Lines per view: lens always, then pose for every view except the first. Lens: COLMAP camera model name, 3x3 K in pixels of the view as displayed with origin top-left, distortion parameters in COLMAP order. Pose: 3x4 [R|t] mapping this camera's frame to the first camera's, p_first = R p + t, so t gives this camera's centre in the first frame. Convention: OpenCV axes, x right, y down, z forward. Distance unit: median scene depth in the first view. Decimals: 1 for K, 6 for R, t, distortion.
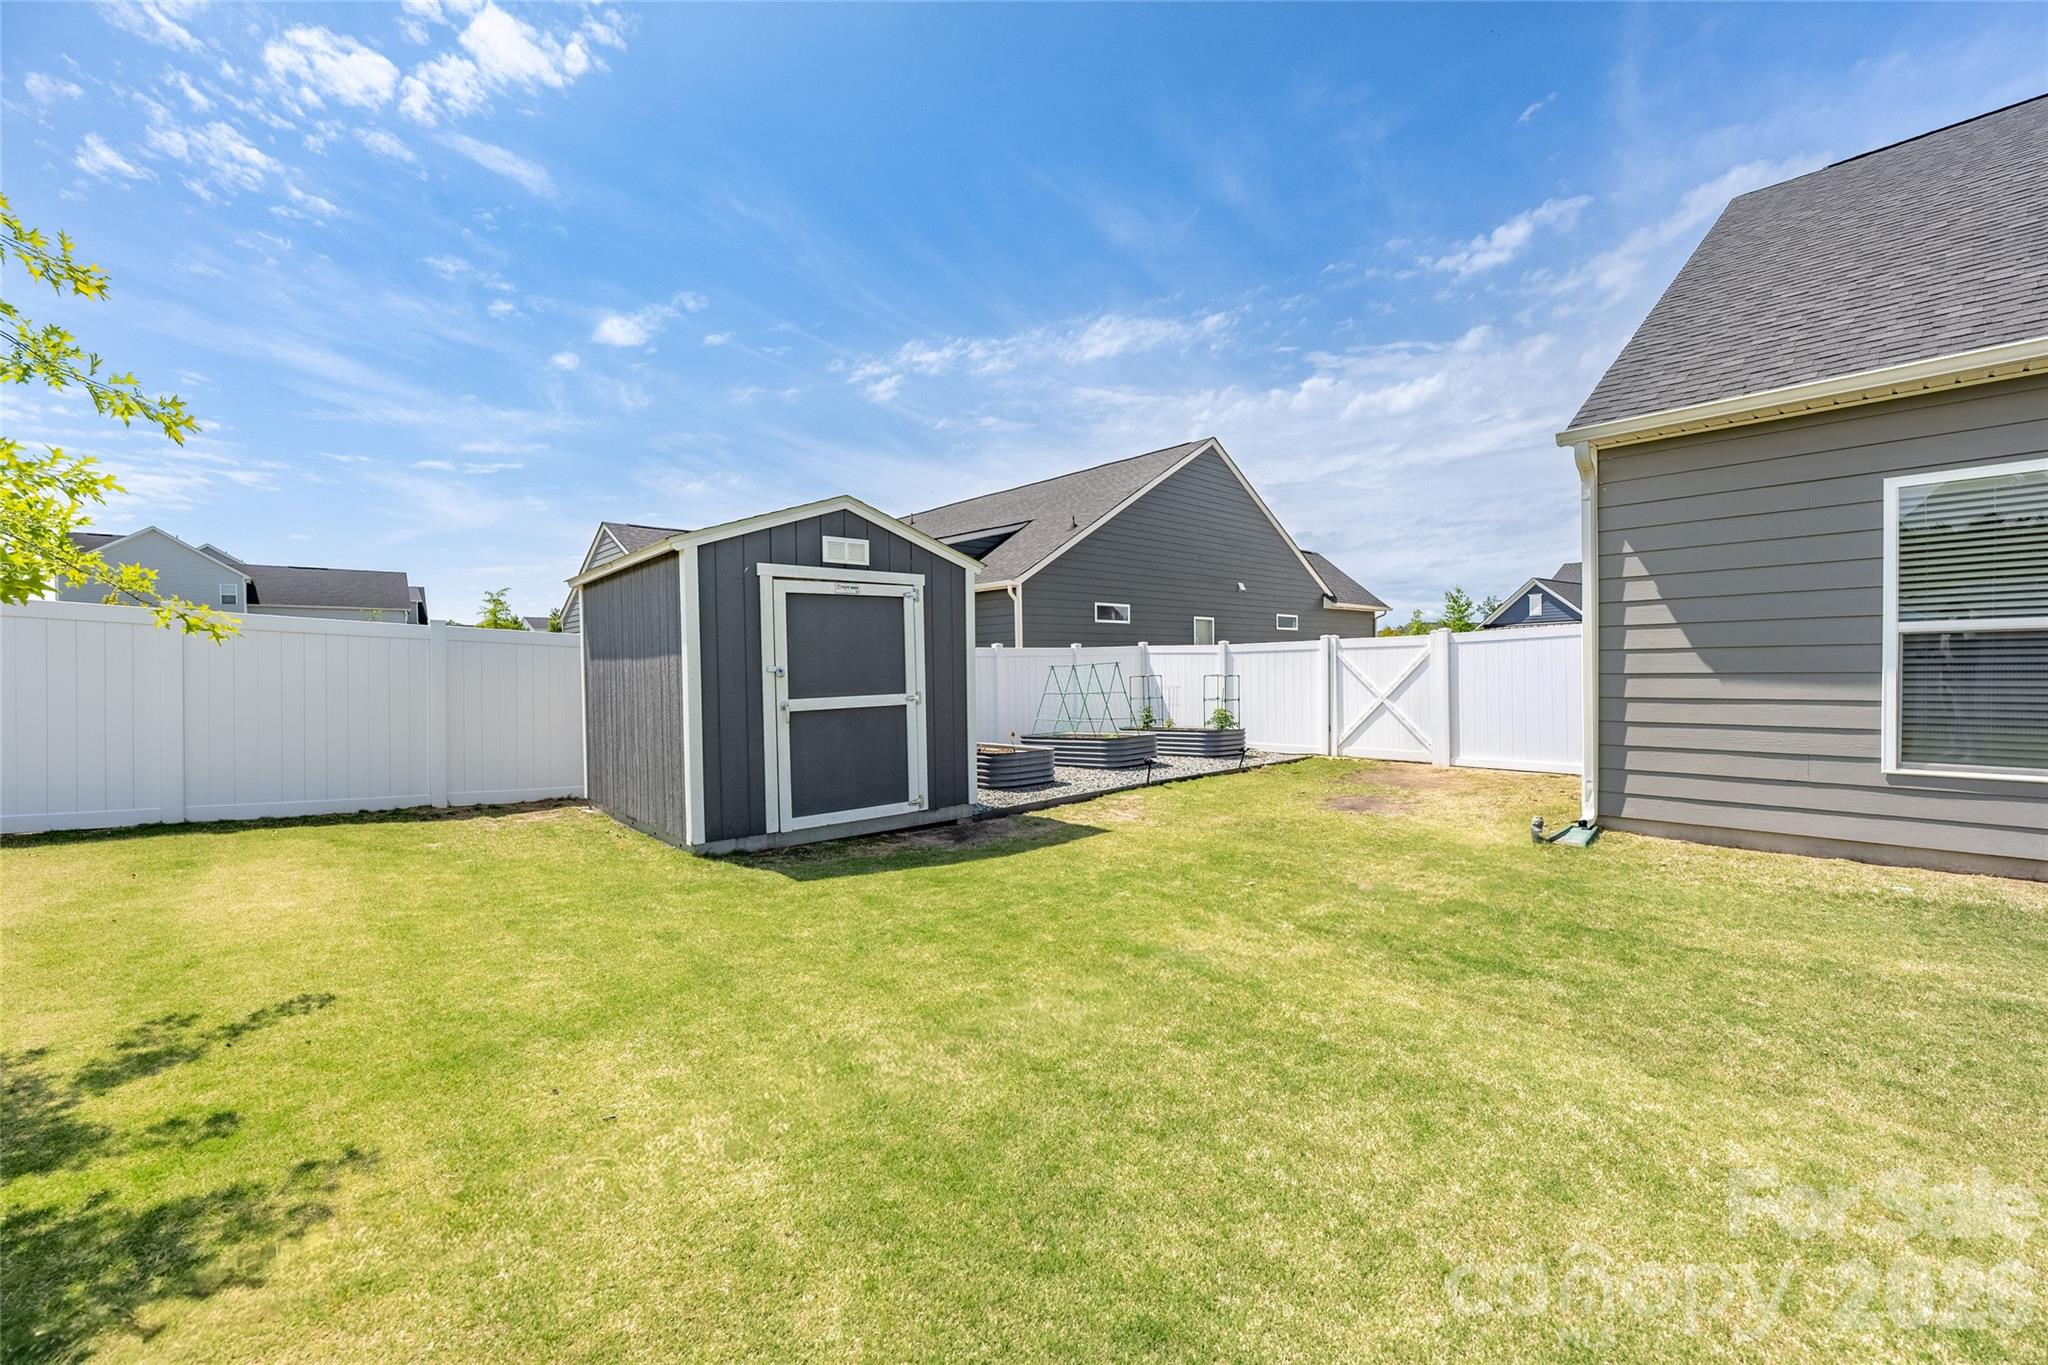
lens RADIAL K [[845.6, 0, 1024.0], [0, 845.6, 682.5], [0, 0, 1]] dist [-0.022835, -0.000156]
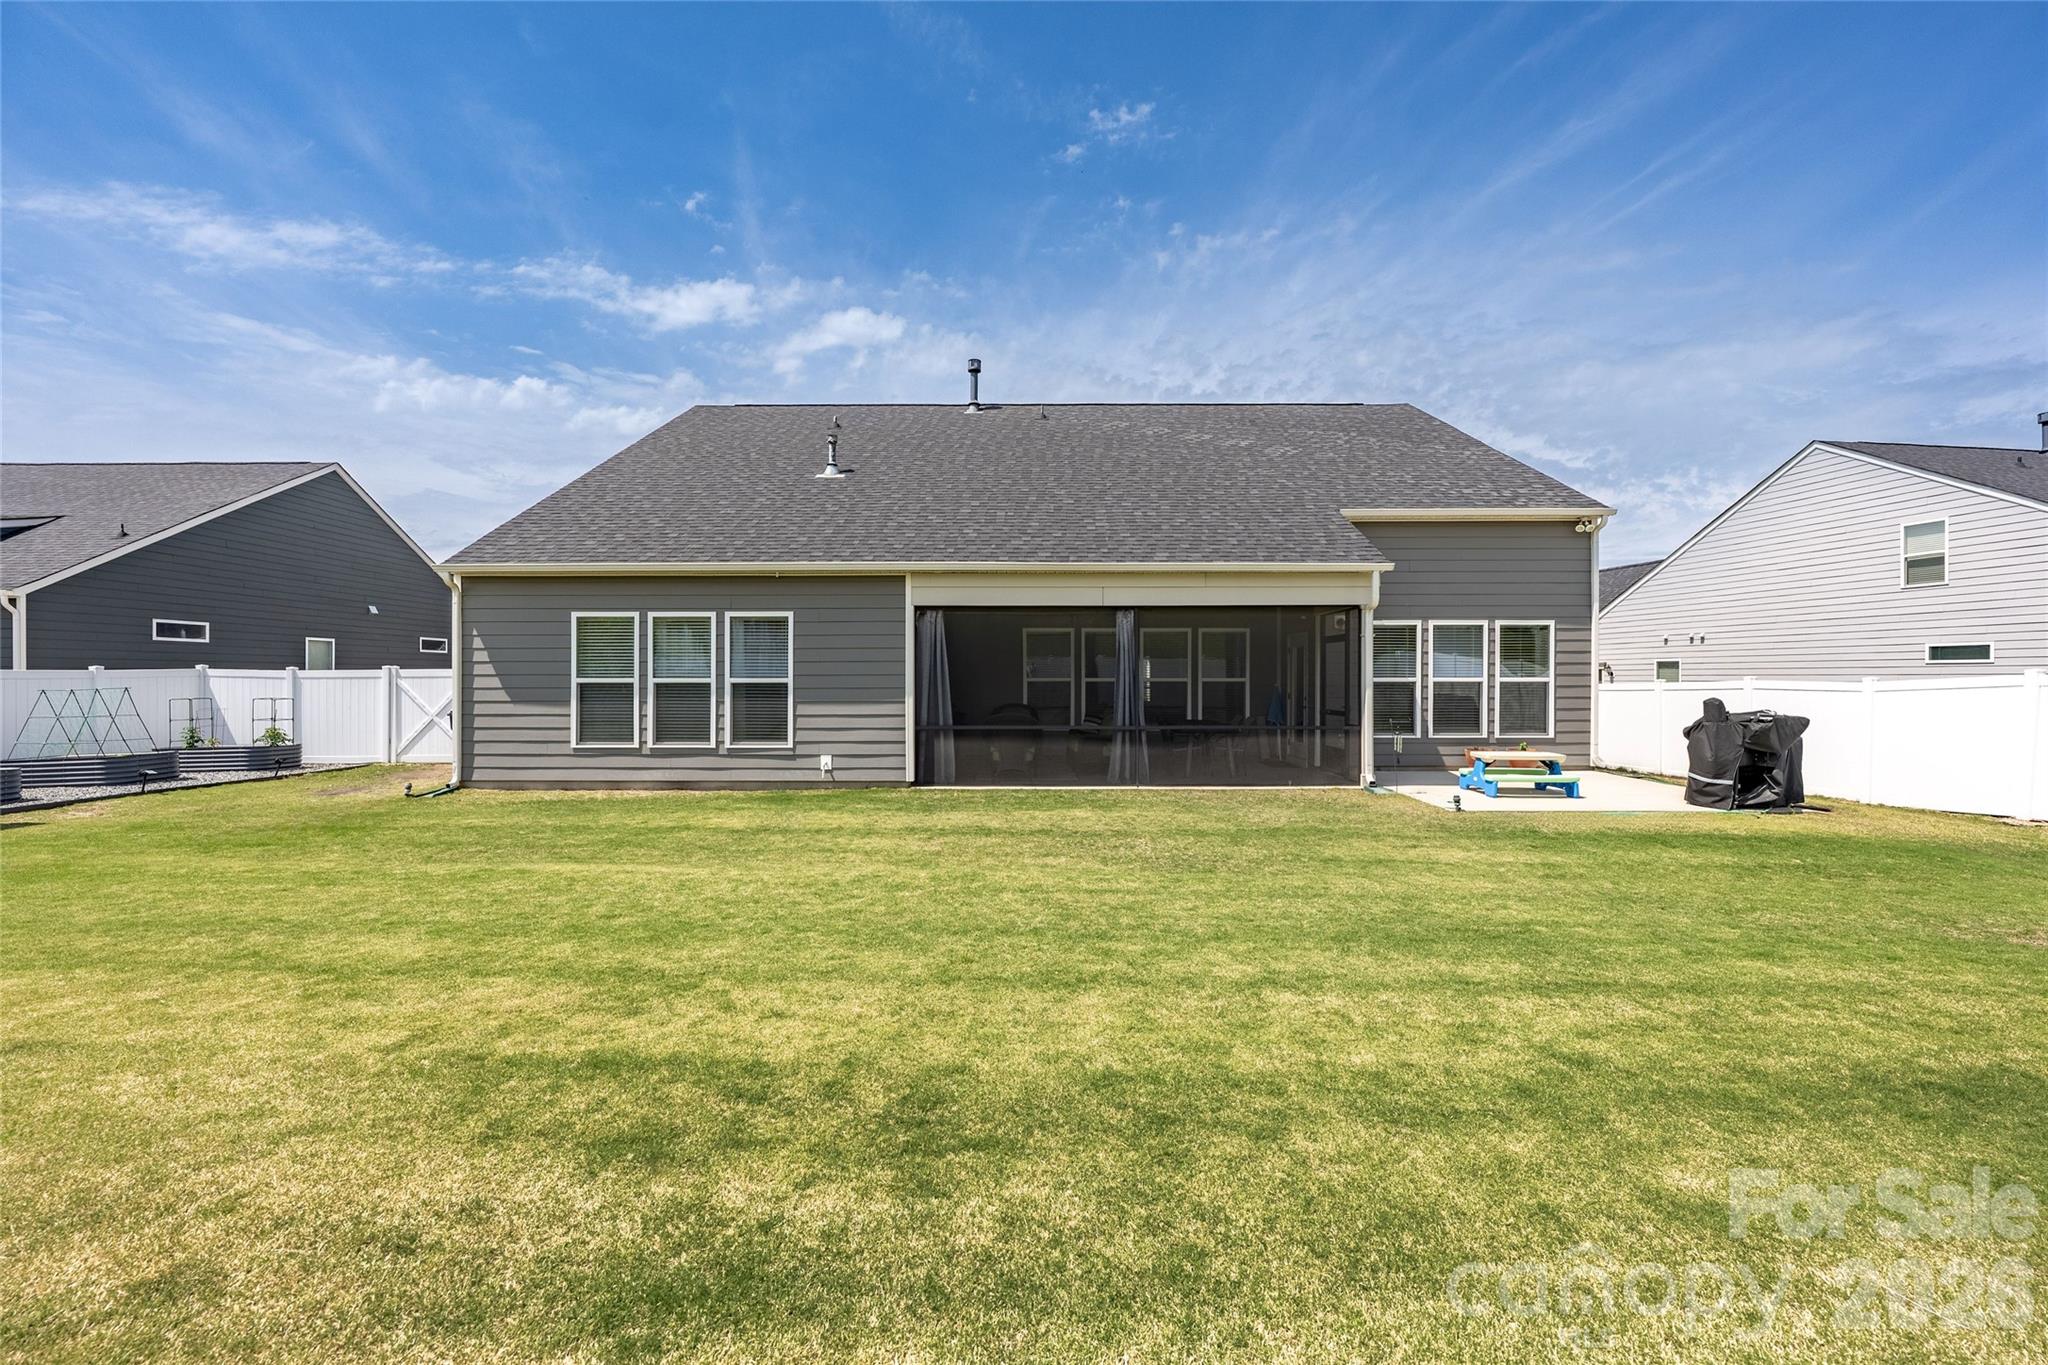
lens RADIAL K [[822.0, 0, 1024.0], [0, 822.0, 682.5], [0, 0, 1]] dist [-0.003138, -0.000368]
pose [[0.672057, 0.012144, 0.740400, 0.096179], [0.002462, 0.999823, -0.018634, -0.007094], [-0.740495, 0.014346, 0.671908, -0.519913]]
